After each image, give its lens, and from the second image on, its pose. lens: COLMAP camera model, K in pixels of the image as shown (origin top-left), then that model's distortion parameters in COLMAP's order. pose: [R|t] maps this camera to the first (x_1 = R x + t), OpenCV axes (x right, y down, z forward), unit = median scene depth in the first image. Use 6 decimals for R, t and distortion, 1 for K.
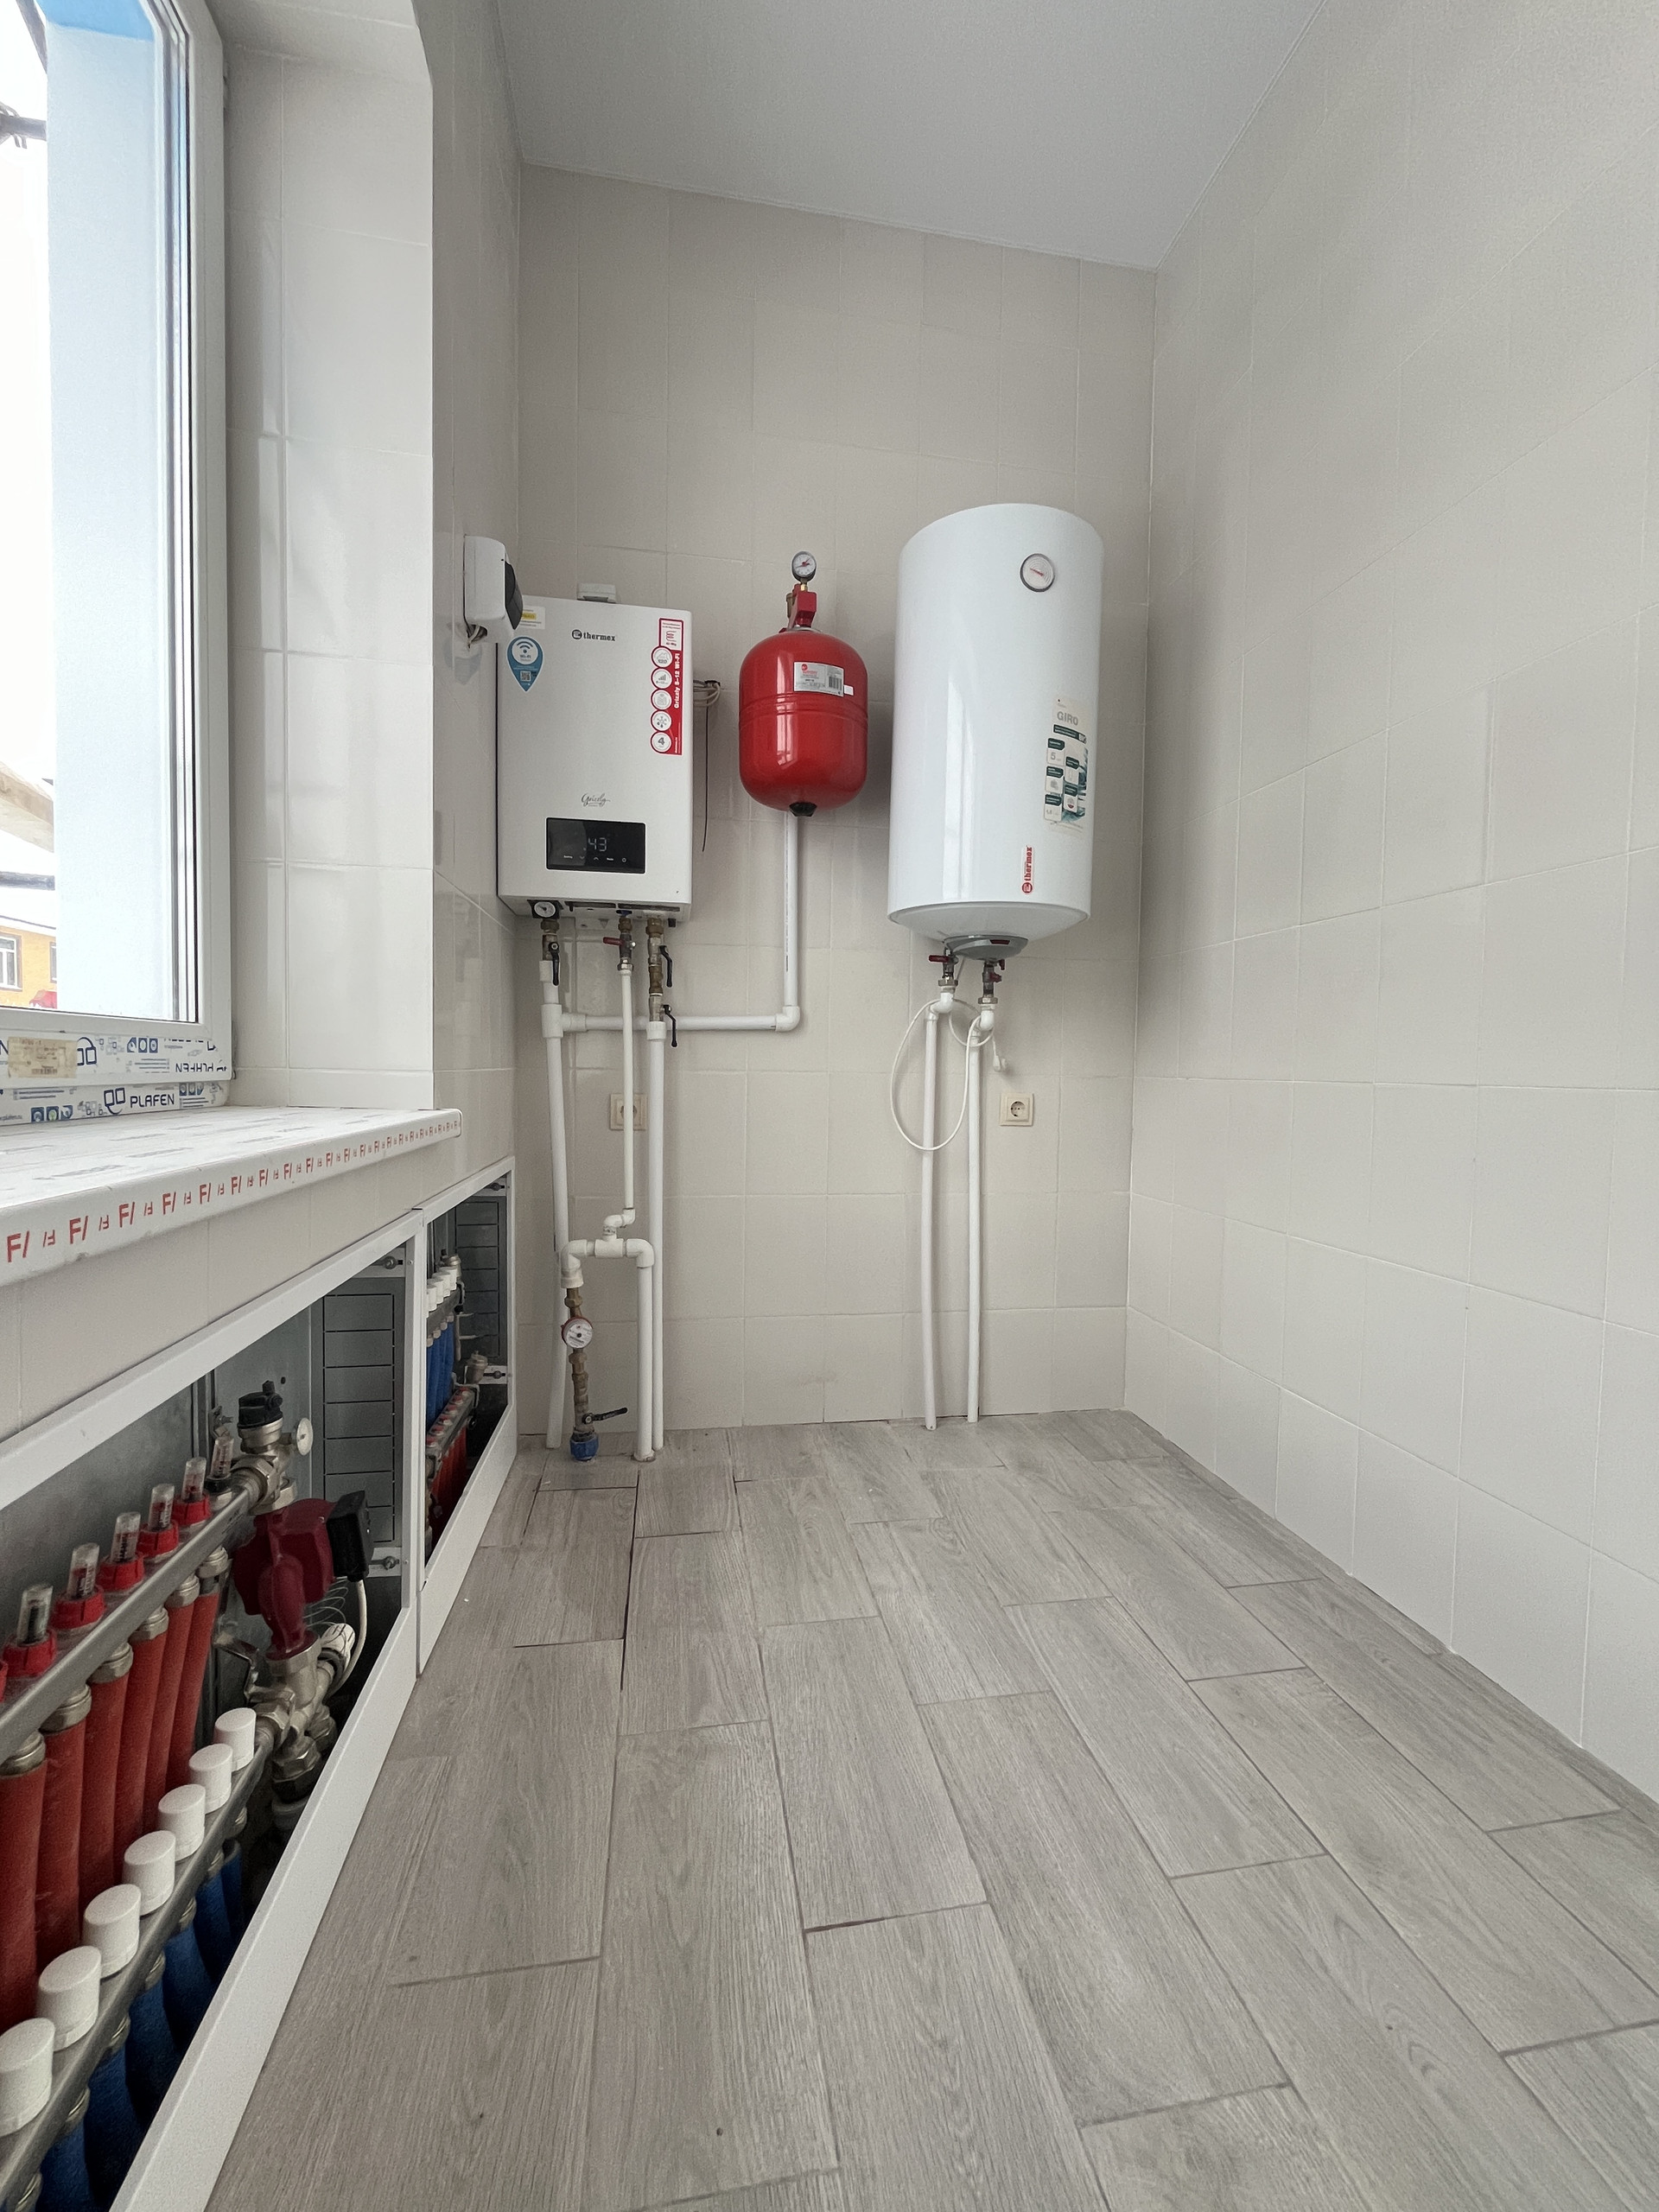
lens RADIAL K [[895.3, 0, 825.8], [0, 895.3, 1103.3], [0, 0, 1]] dist [-0.002574, -0.000593]
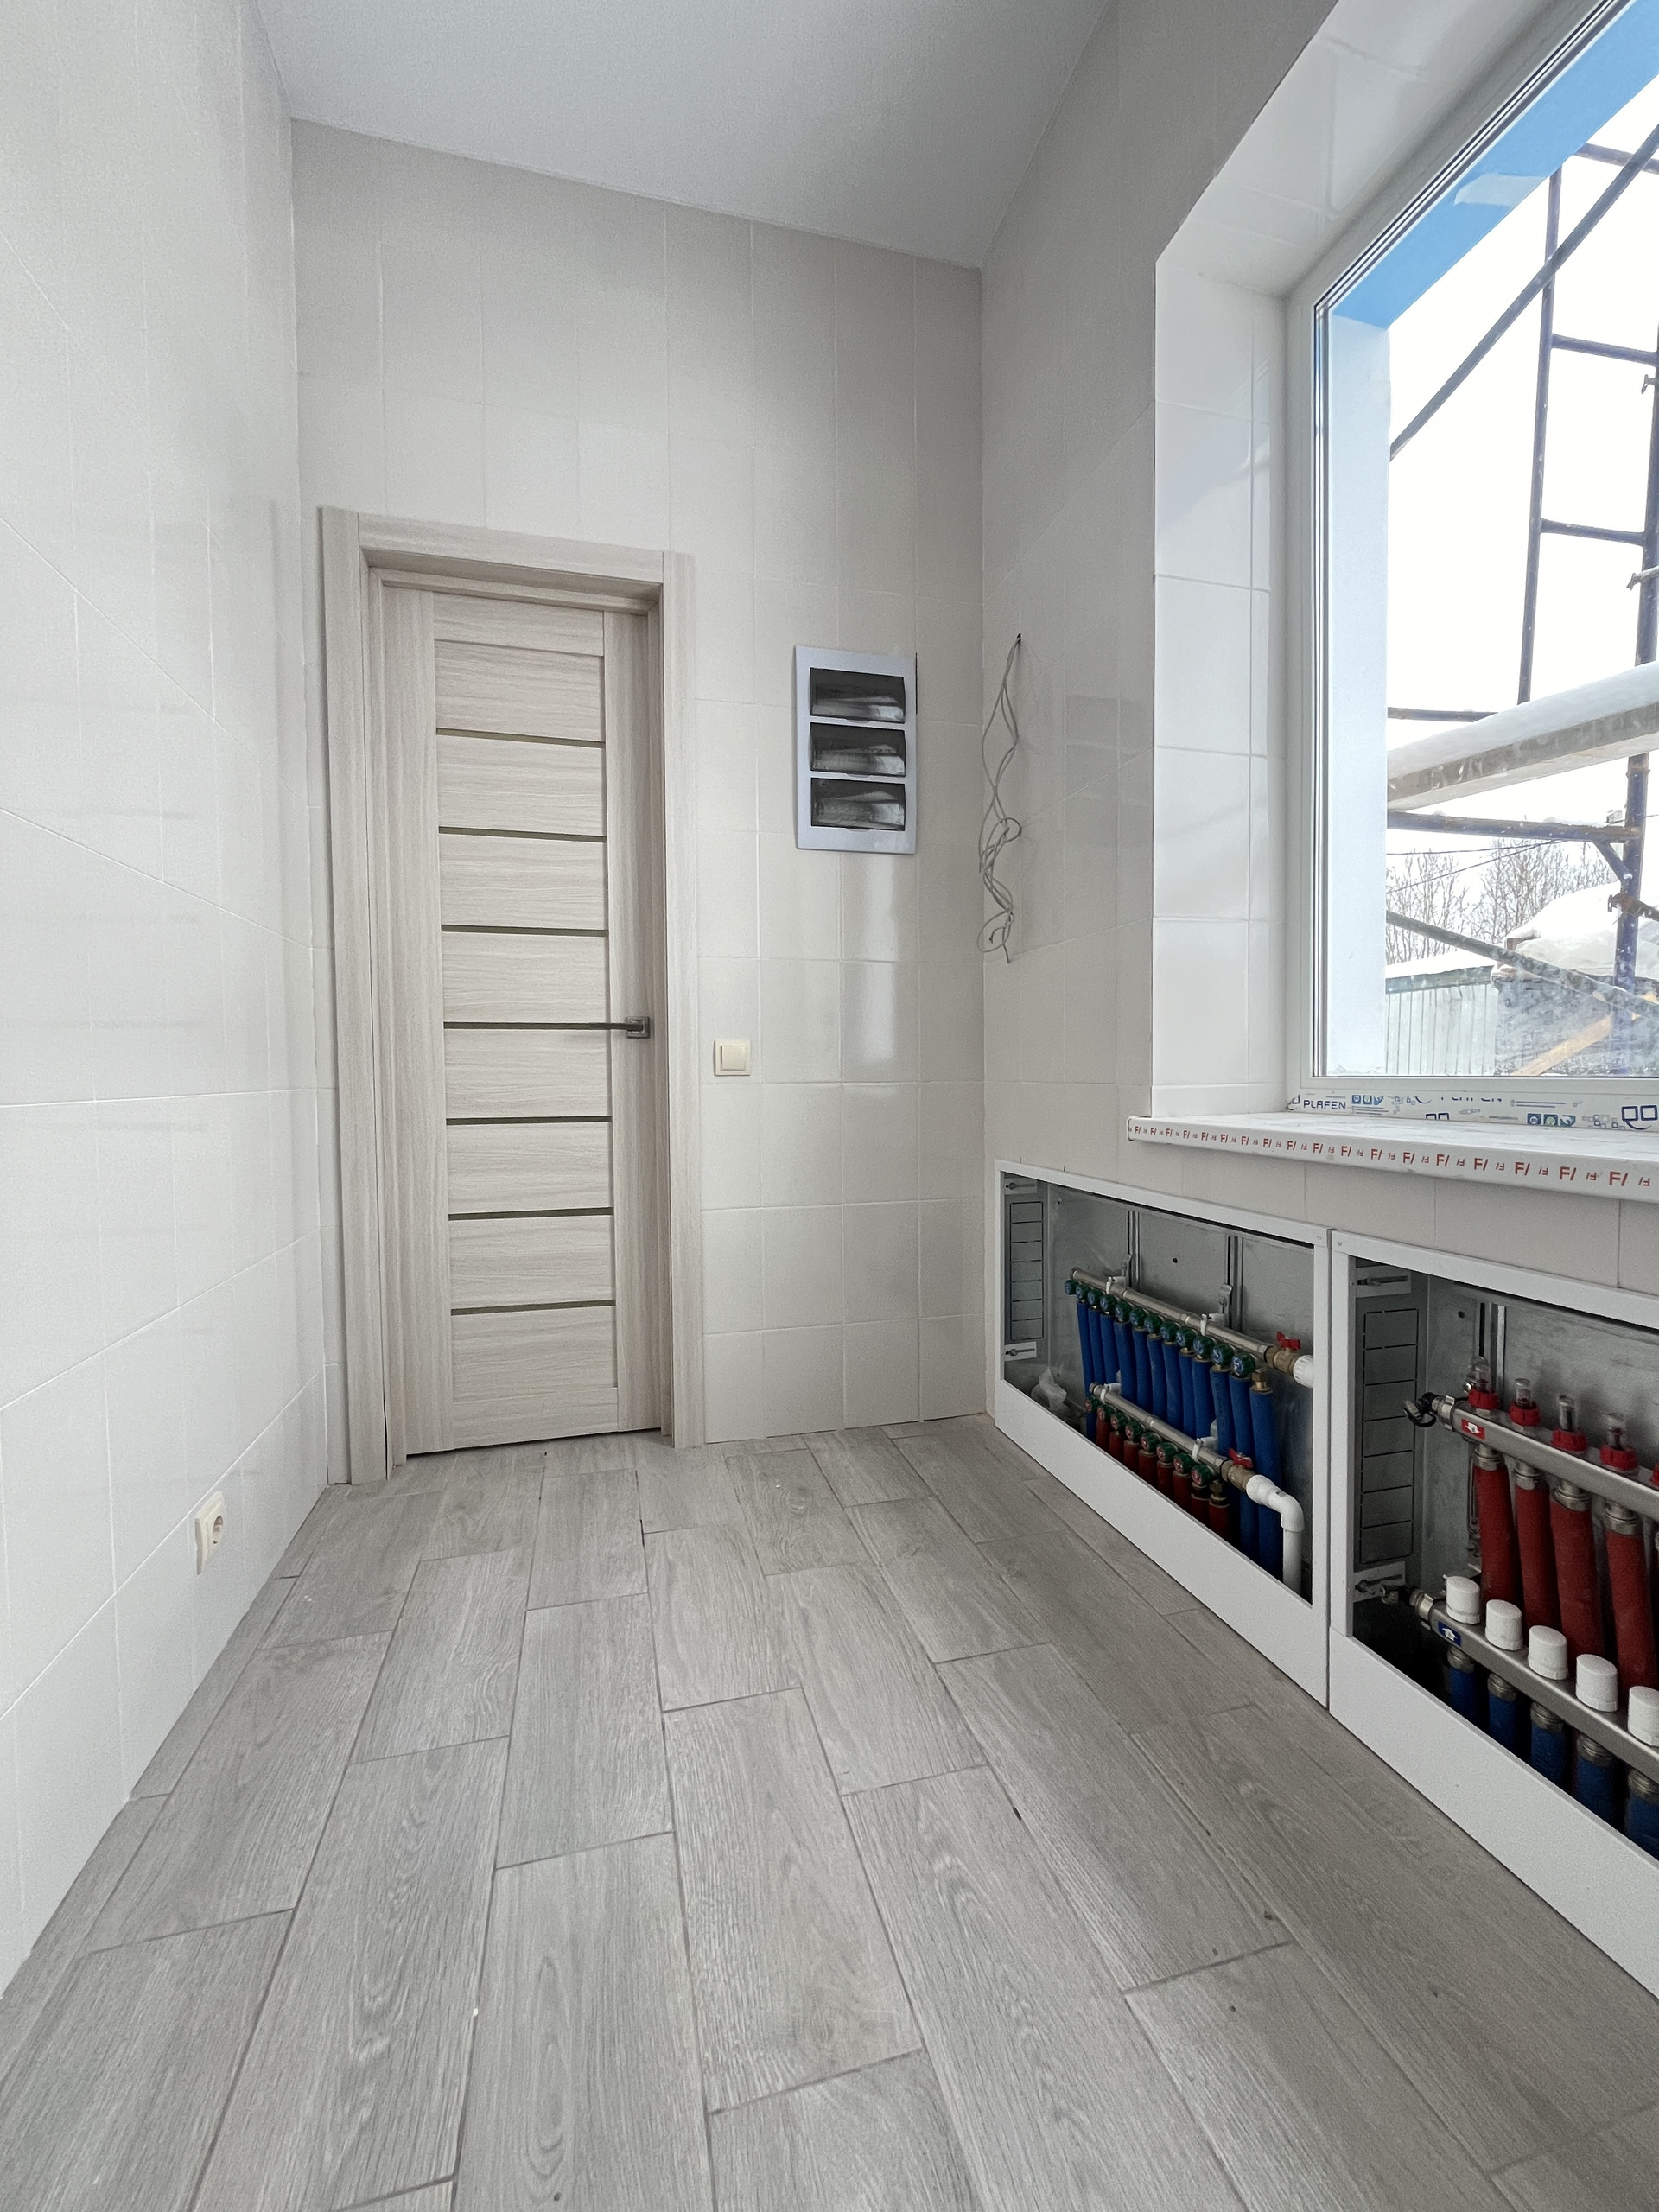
lens RADIAL K [[895.3, 0, 825.8], [0, 895.3, 1103.3], [0, 0, 1]] dist [-0.002574, -0.000593]
pose [[-0.996679, -0.003044, -0.081378, 0.201851], [-0.009034, 0.997267, 0.073332, -0.036759], [0.080932, 0.073824, -0.993982, 0.810798]]
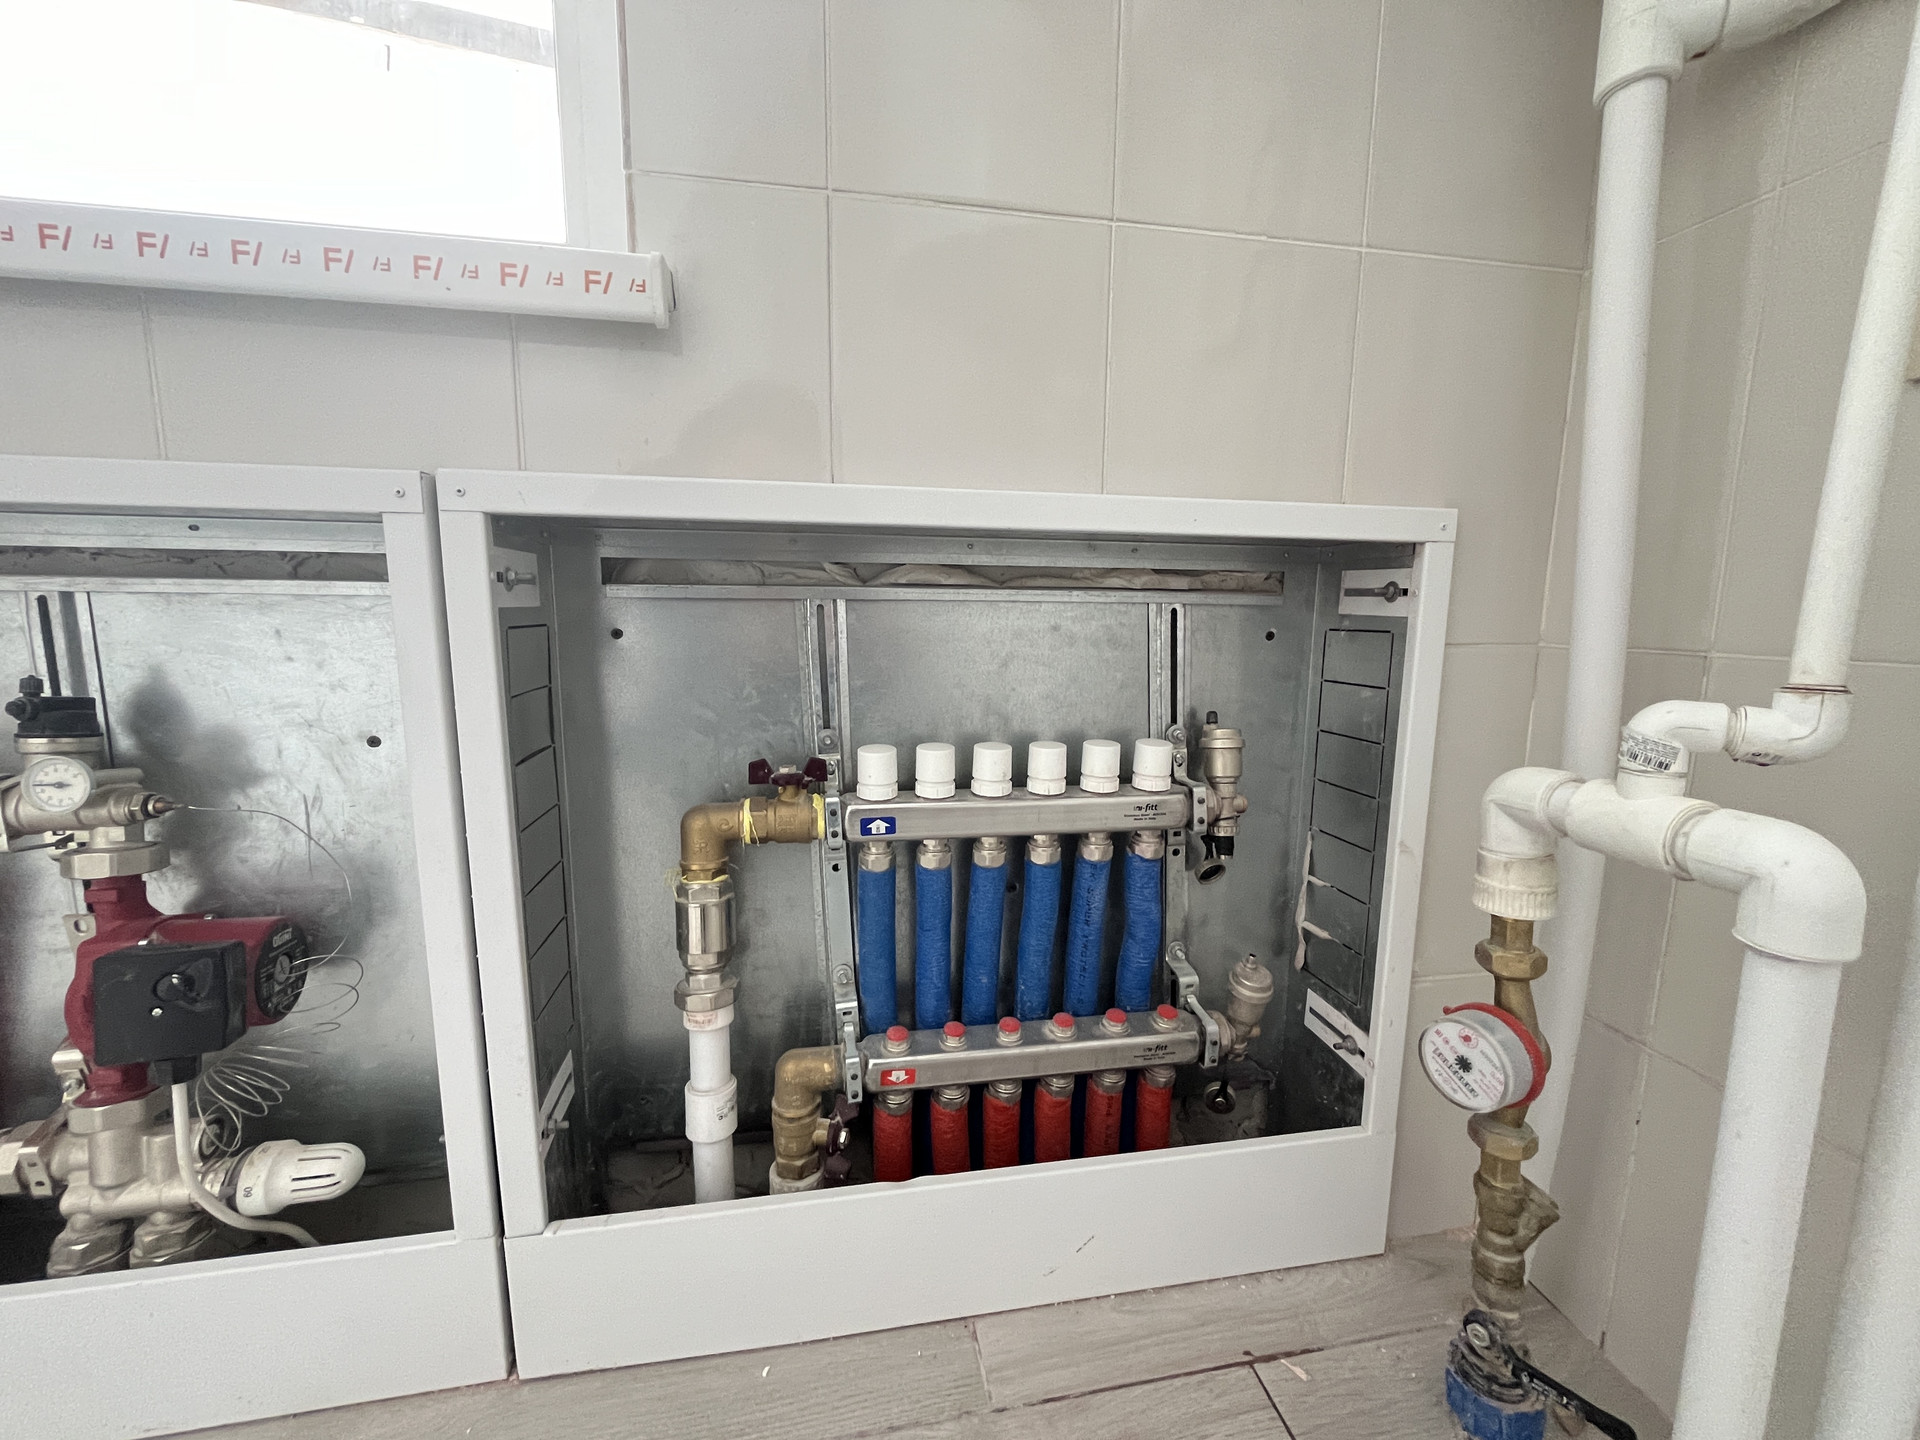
lens RADIAL K [[767.1, 0, 963.9], [0, 767.1, 723.5], [0, 0, 1]] dist [-0.003373, -0.000284]
pose [[0.017912, 0.136207, -0.990518, -0.034043], [-0.051281, 0.989499, 0.135140, 0.121709], [0.998524, 0.048374, 0.024709, 0.854552]]
